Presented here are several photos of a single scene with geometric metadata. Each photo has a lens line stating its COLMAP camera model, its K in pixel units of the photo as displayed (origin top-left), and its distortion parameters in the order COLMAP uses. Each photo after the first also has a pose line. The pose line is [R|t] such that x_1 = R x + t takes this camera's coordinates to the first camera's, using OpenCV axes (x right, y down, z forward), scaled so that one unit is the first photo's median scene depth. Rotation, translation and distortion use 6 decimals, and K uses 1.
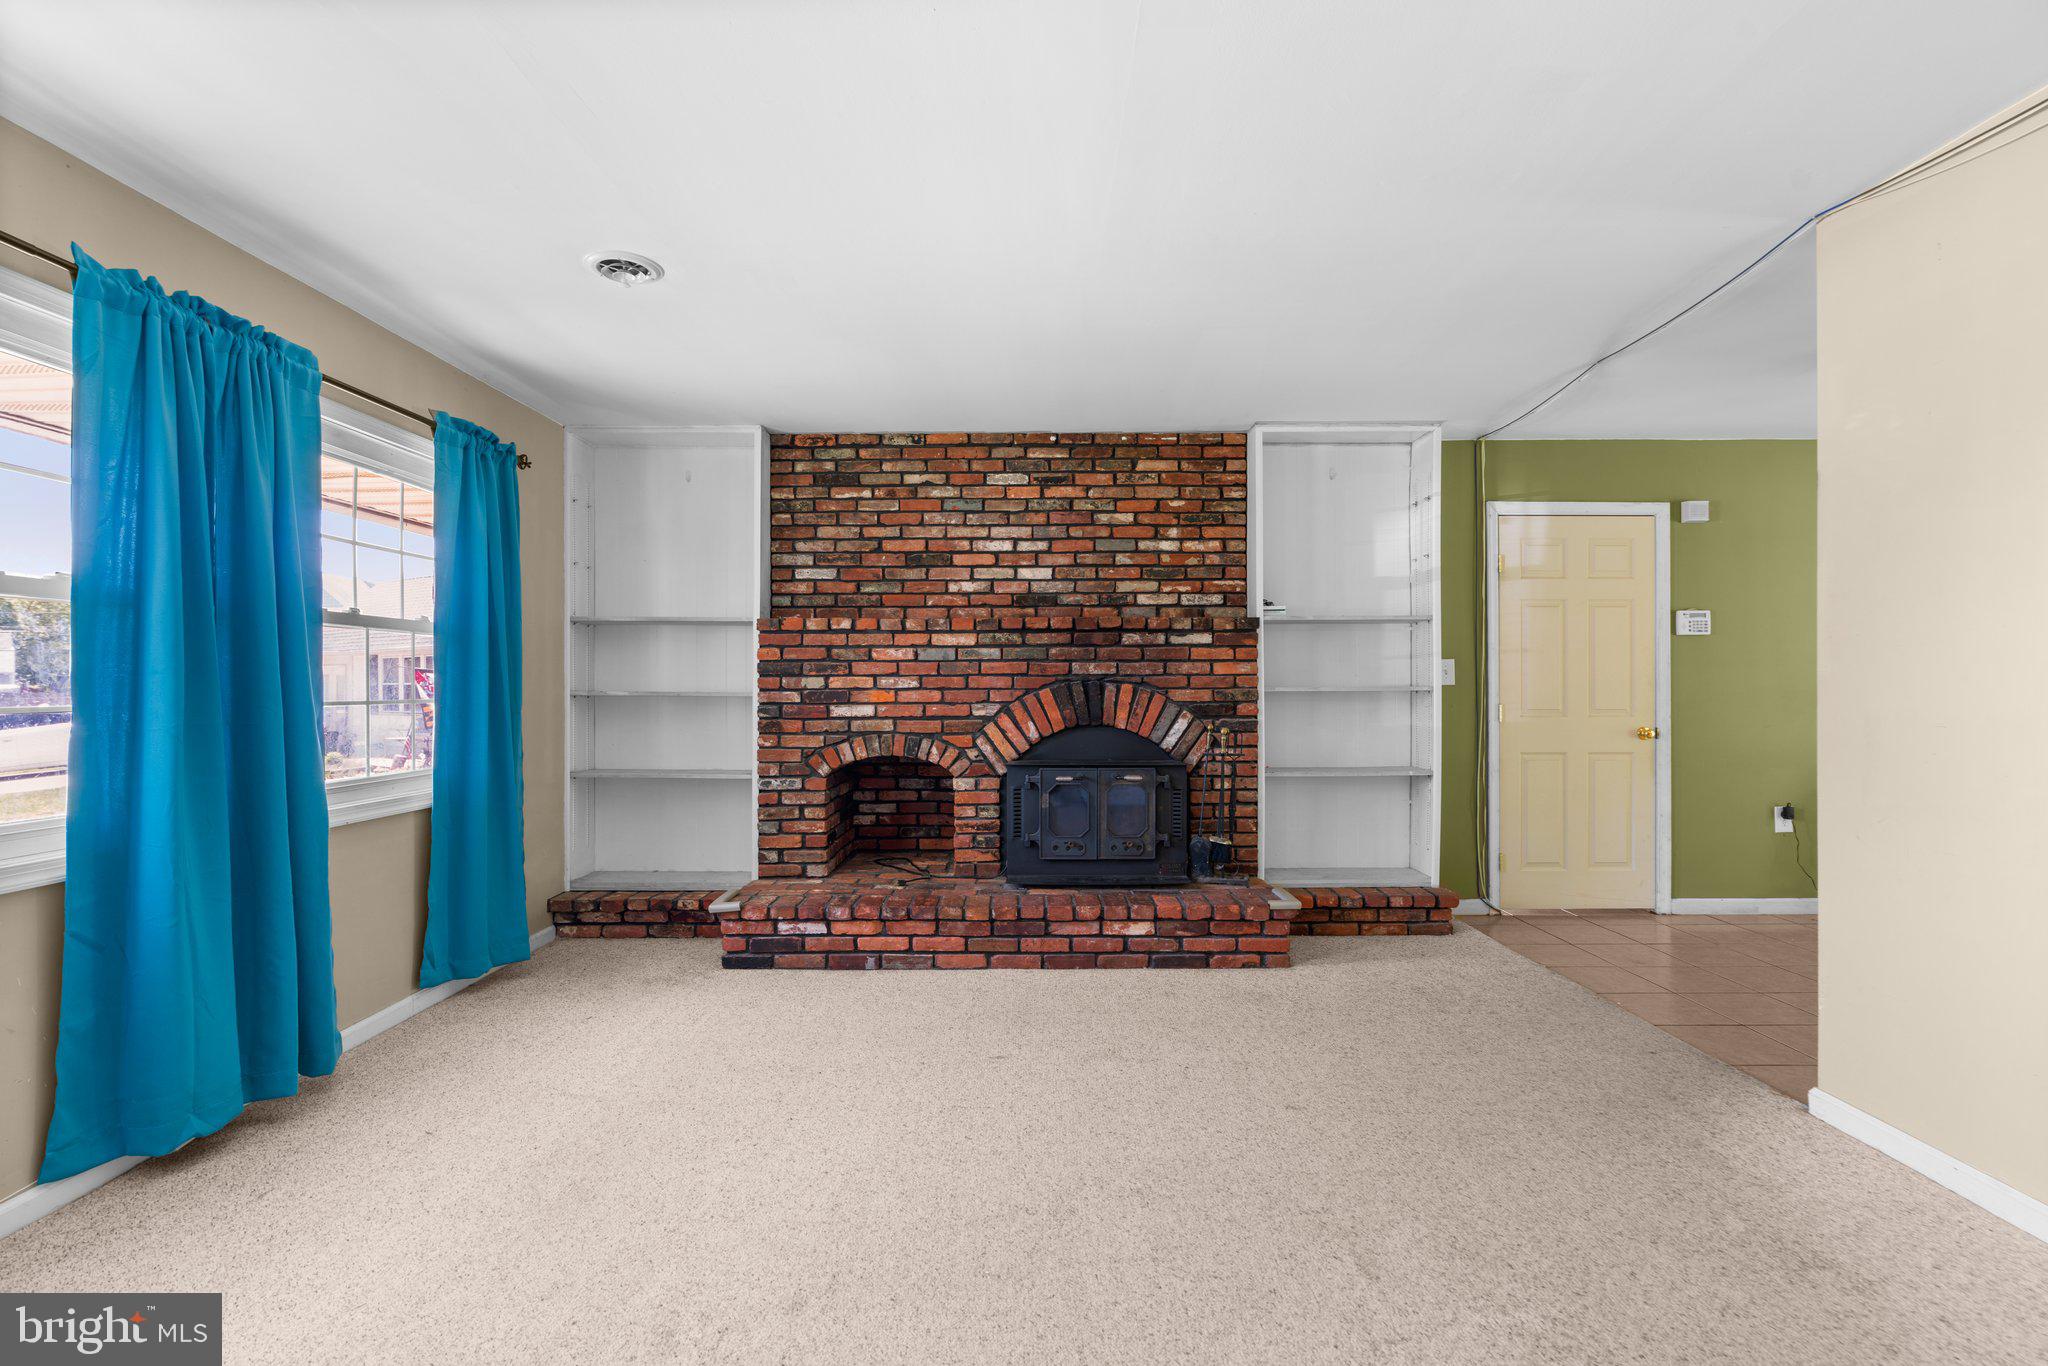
lens RADIAL K [[920.9, 0, 1031.7], [0, 920.9, 686.8], [0, 0, 1]] dist [-0.019637, 0.012011]
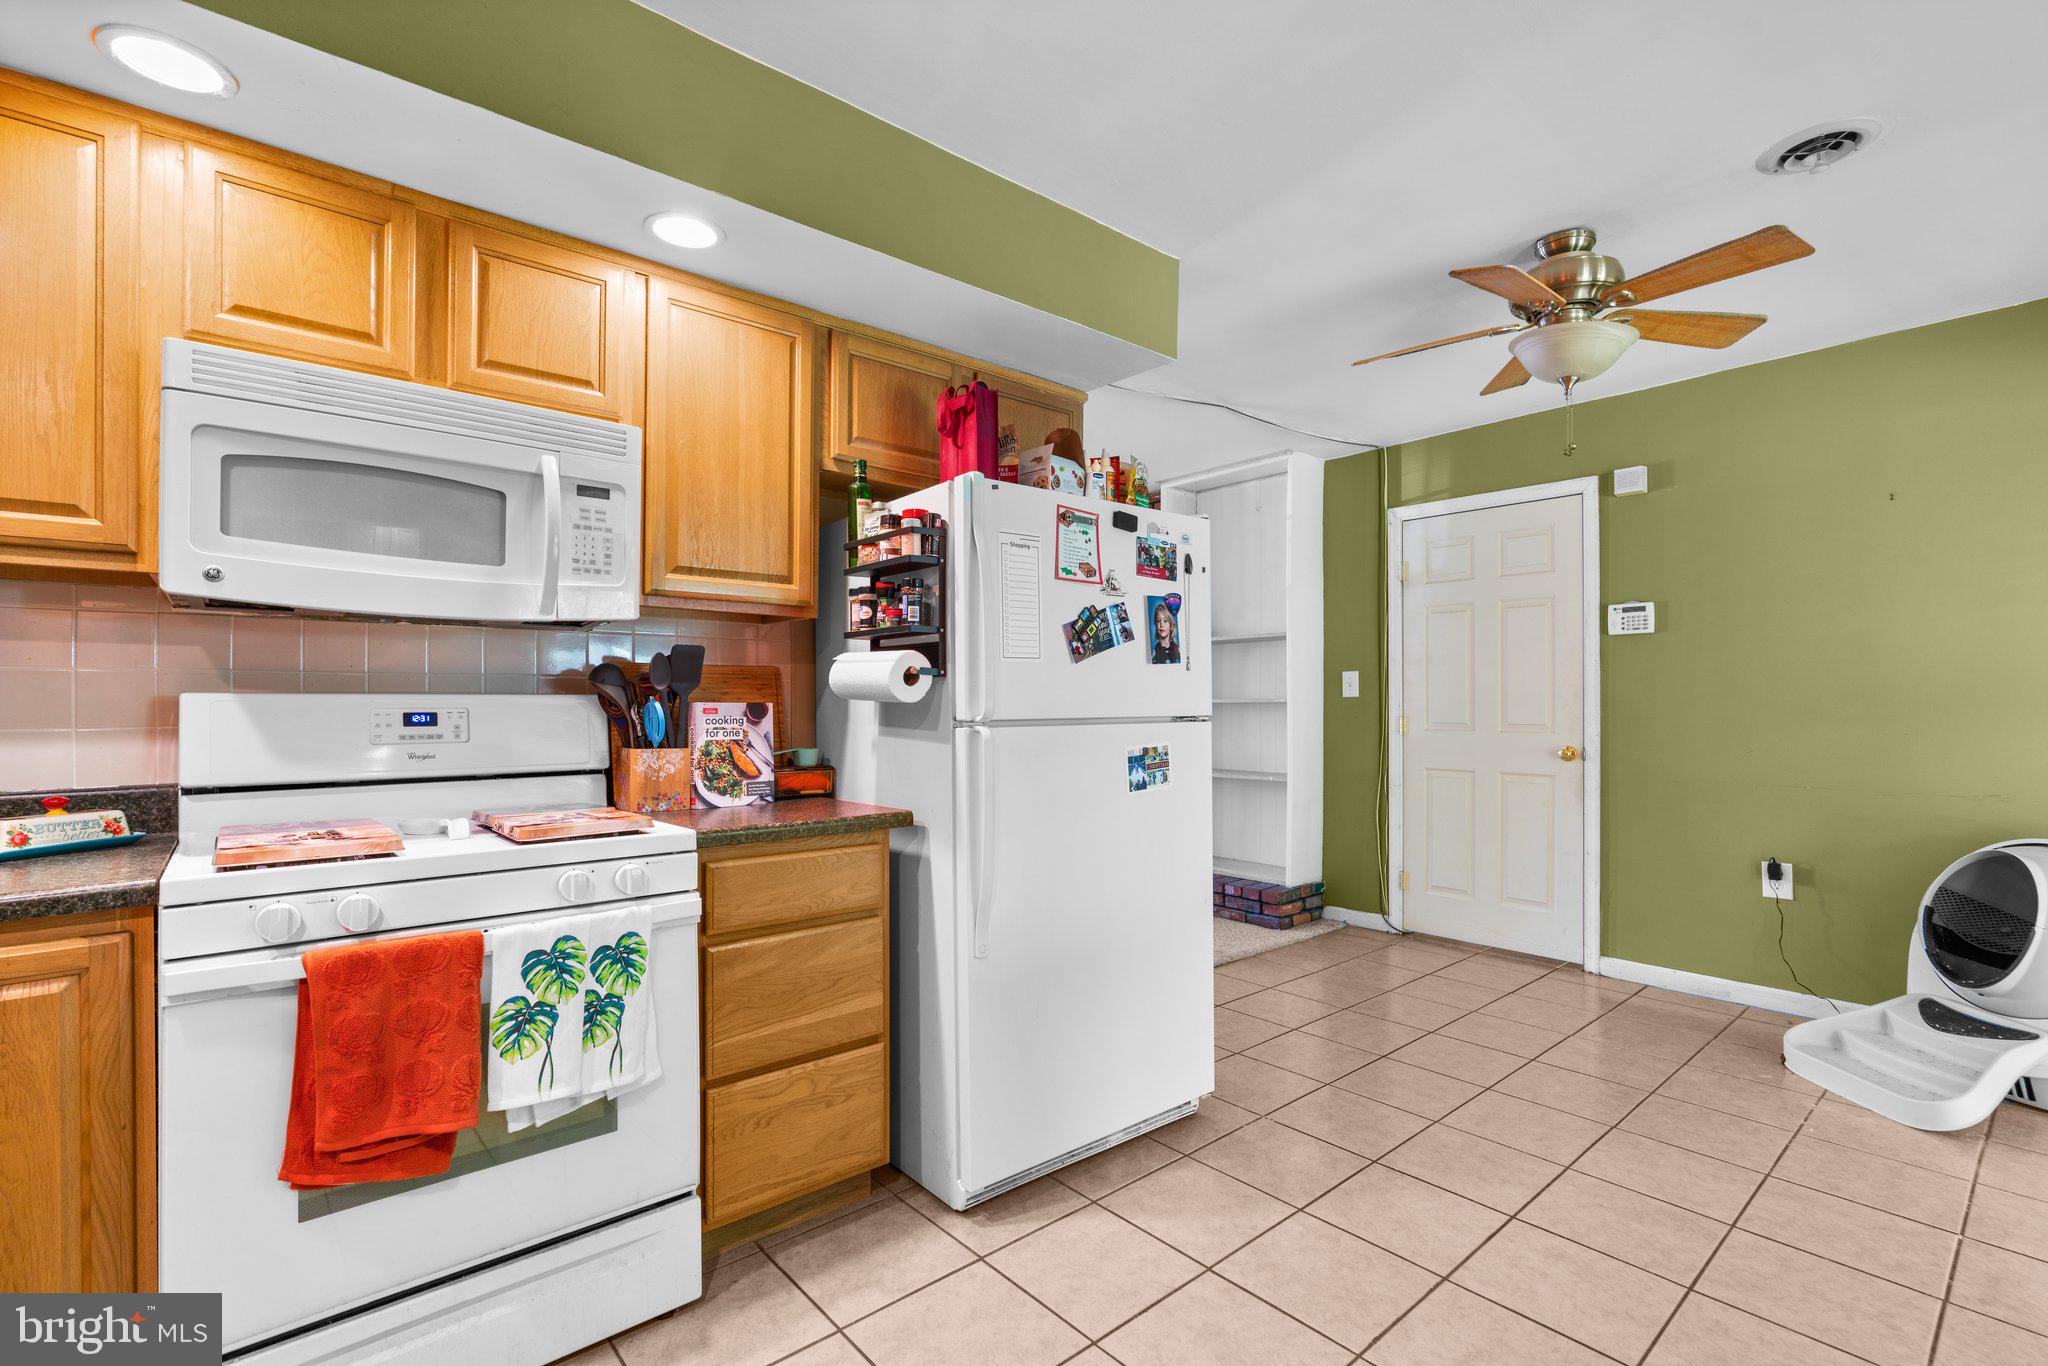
lens RADIAL K [[932.0, 0, 1027.8], [0, 932.0, 697.0], [0, 0, 1]] dist [-0.009338, 0.000478]
pose [[0.646334, -0.001670, -0.763053, 1.087854], [-0.000416, 0.999997, -0.002542, 0.001089], [0.763054, 0.001961, 0.646331, 0.072422]]
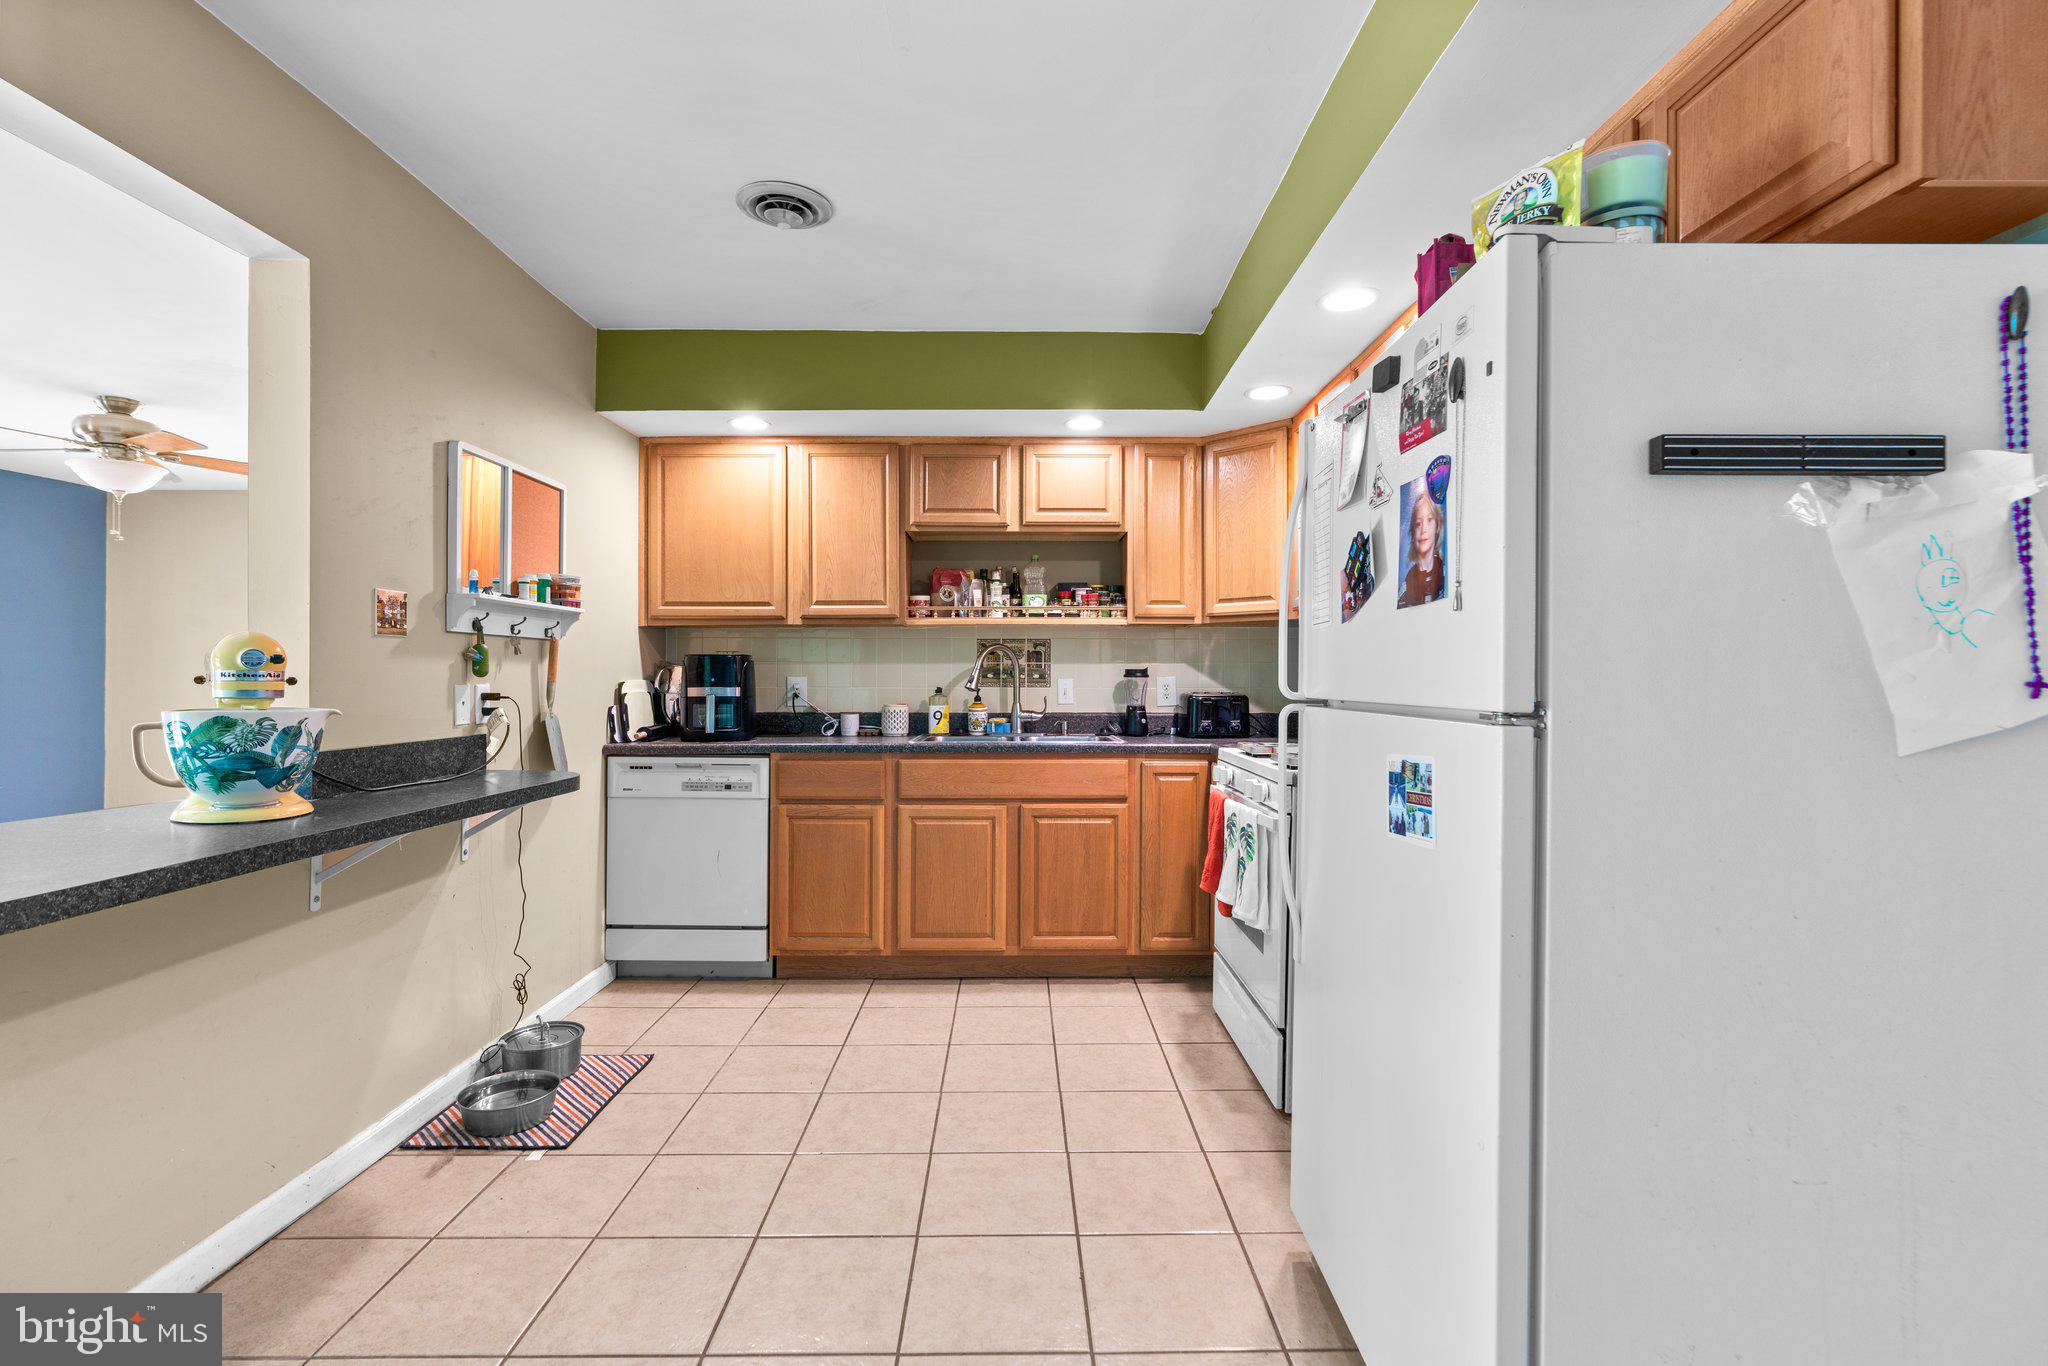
lens RADIAL K [[918.3, 0, 1021.7], [0, 918.3, 675.5], [0, 0, 1]] dist [-0.005420, 0.000574]
pose [[-0.999998, -0.001280, -0.001438, 0.835482], [-0.001279, 0.999999, -0.000534, 0.001999], [0.001439, -0.000532, -0.999999, 0.788489]]
